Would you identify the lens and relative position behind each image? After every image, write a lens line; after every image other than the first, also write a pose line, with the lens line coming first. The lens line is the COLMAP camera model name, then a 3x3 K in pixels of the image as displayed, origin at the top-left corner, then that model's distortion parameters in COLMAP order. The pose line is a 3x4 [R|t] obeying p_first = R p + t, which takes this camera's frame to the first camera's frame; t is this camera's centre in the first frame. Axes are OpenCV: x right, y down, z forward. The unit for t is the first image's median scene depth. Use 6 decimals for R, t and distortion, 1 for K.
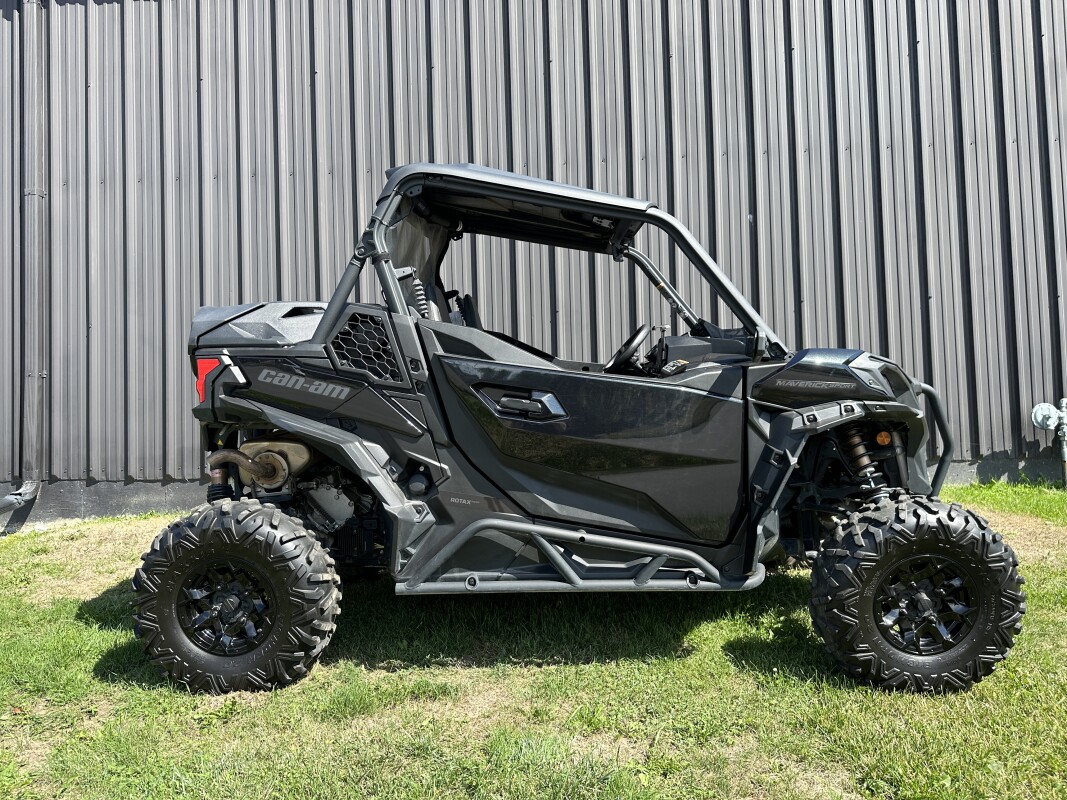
lens RADIAL K [[762.8, 0, 533.5], [0, 762.8, 400.0], [0, 0, 1]] dist [0.008807, -0.000990]
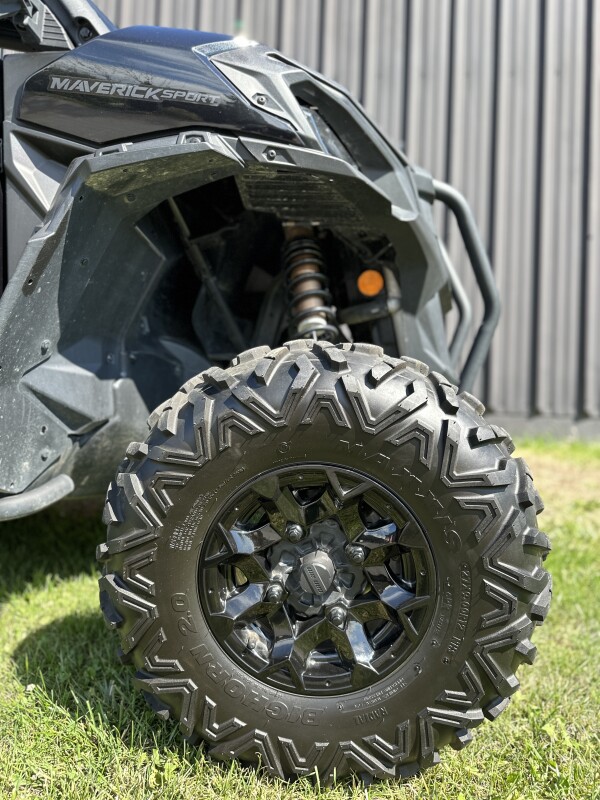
lens RADIAL K [[571.9, 0, 295.9], [0, 571.9, 401.2], [0, 0, 1]] dist [0.008807, -0.000990]
pose [[0.996031, 0.064761, -0.061064, 0.516069], [-0.064115, 0.997865, 0.012477, 0.162421], [0.061742, -0.008512, 0.998056, 0.674627]]
